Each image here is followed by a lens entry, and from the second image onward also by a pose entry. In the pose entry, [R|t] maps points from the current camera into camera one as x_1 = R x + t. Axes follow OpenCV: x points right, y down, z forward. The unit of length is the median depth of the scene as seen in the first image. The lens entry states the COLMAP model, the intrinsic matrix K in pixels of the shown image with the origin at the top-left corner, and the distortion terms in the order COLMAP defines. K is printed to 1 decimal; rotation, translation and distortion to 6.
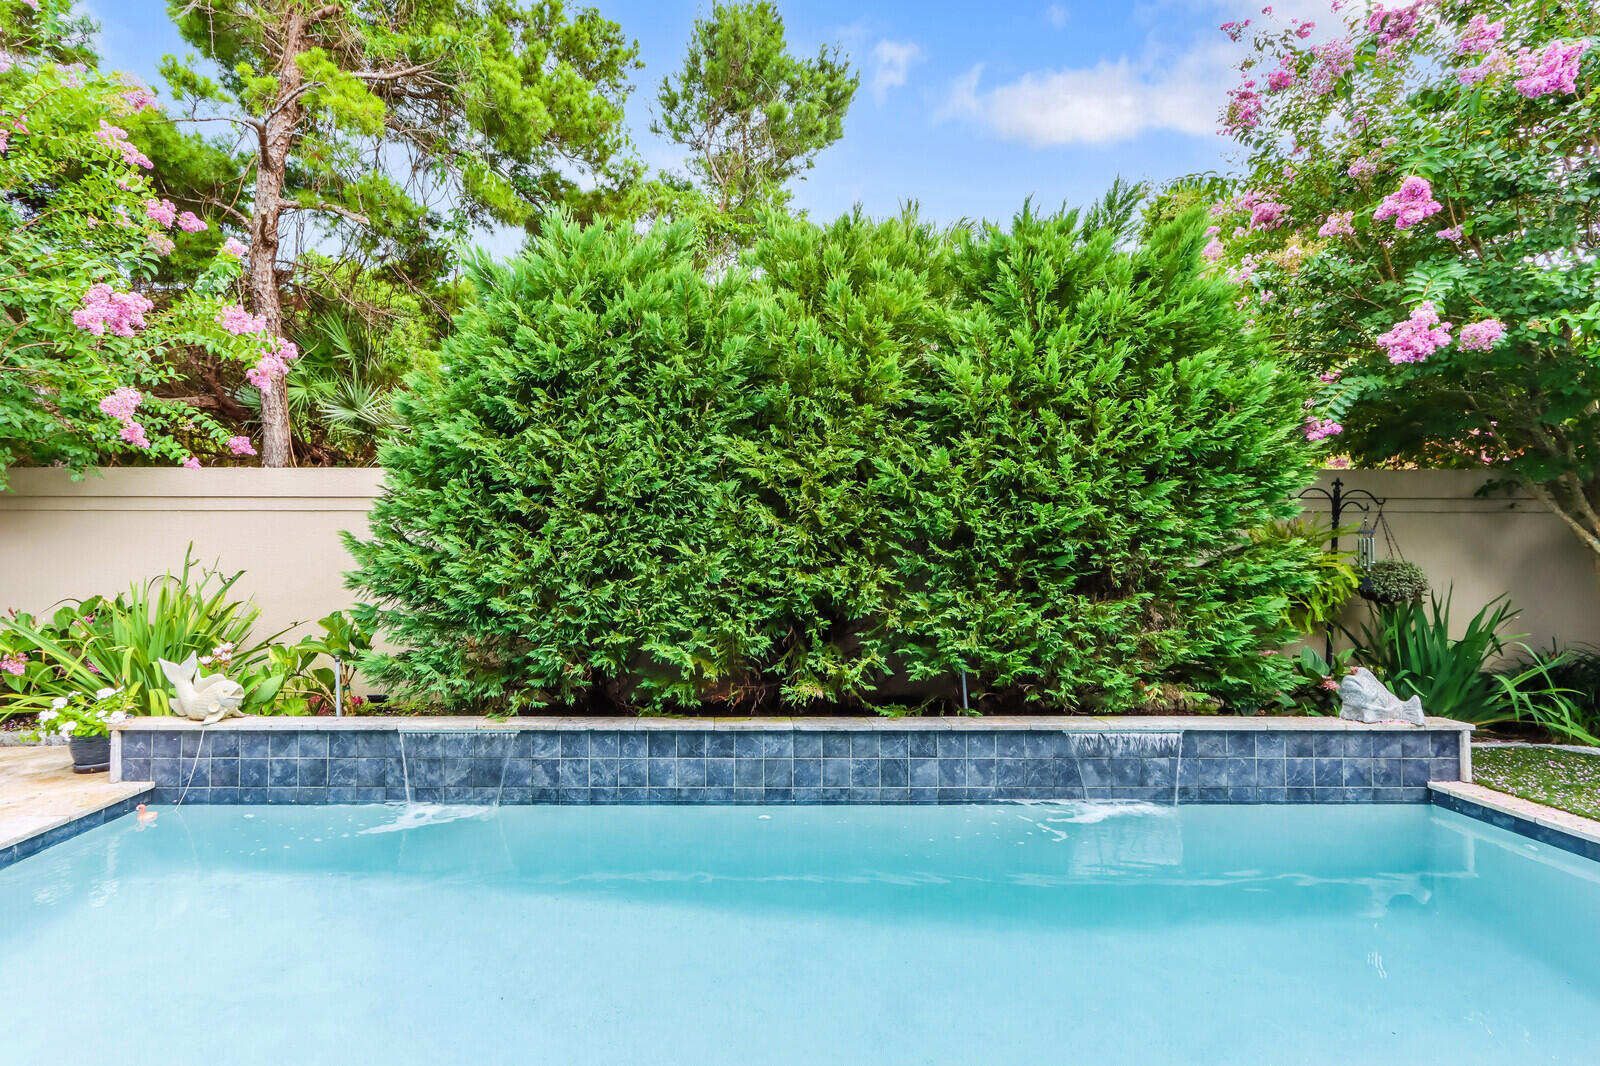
lens RADIAL K [[761.1, 0, 720.4], [0, 761.1, 531.0], [0, 0, 1]] dist [-0.001267, 0.000807]
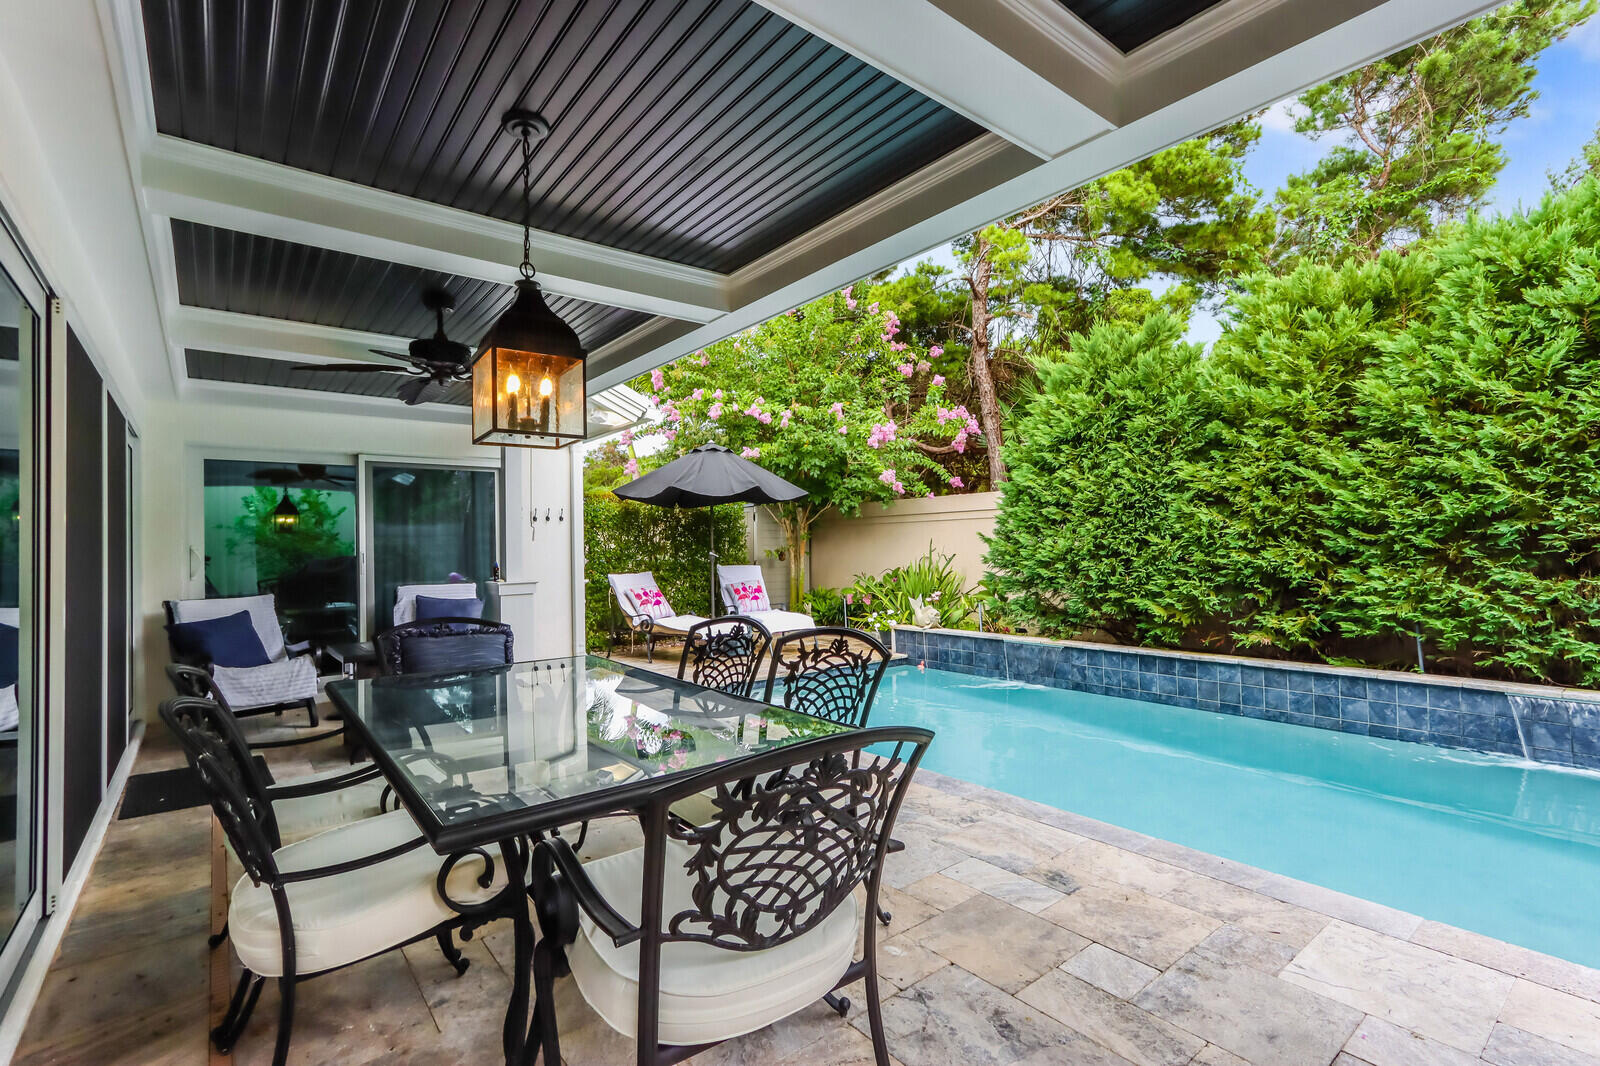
lens RADIAL K [[735.3, 0, 790.2], [0, 735.3, 535.6], [0, 0, 1]] dist [0.004856, 0.001144]
pose [[0.613833, -0.025893, -0.789011, 0.668155], [0.047710, 0.998852, 0.004338, -0.023151], [0.787993, -0.040306, 0.614363, -0.488858]]
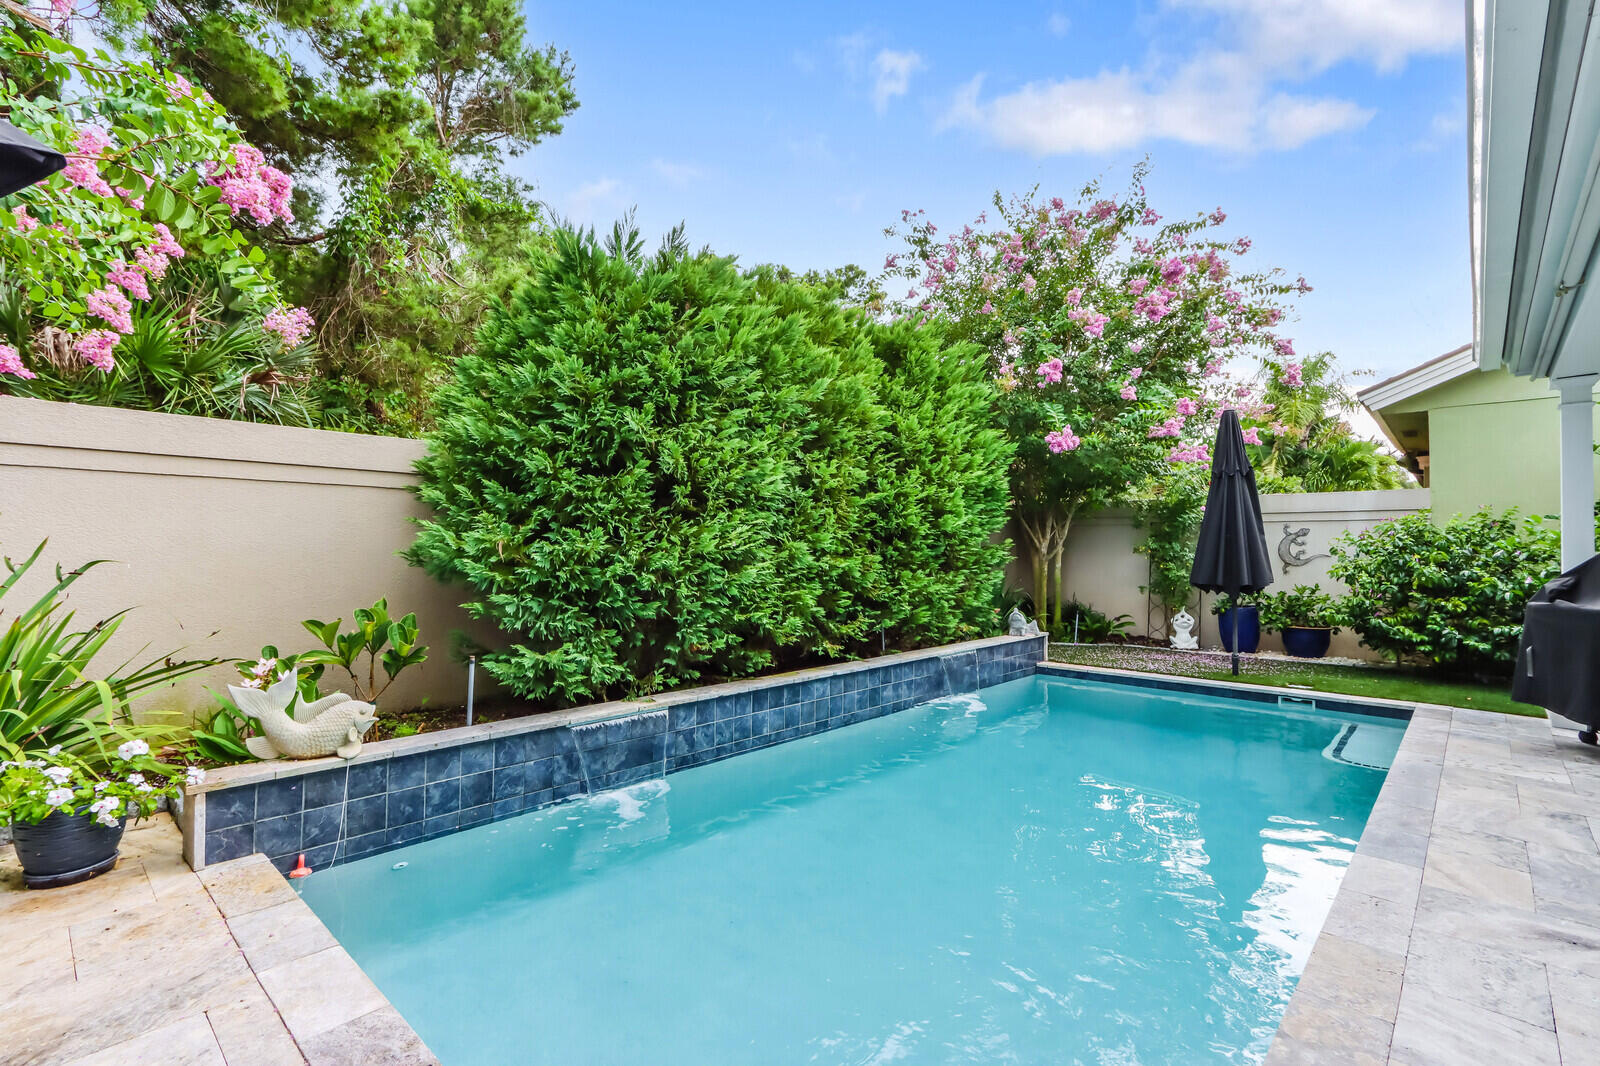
lens RADIAL K [[741.1, 0, 787.2], [0, 741.1, 539.2], [0, 0, 1]] dist [0.001681, 0.001067]
pose [[0.685516, 0.014940, 0.727904, -0.913346], [-0.032016, 0.999441, 0.009638, 0.010189], [-0.727353, -0.029912, 0.685611, 0.164676]]
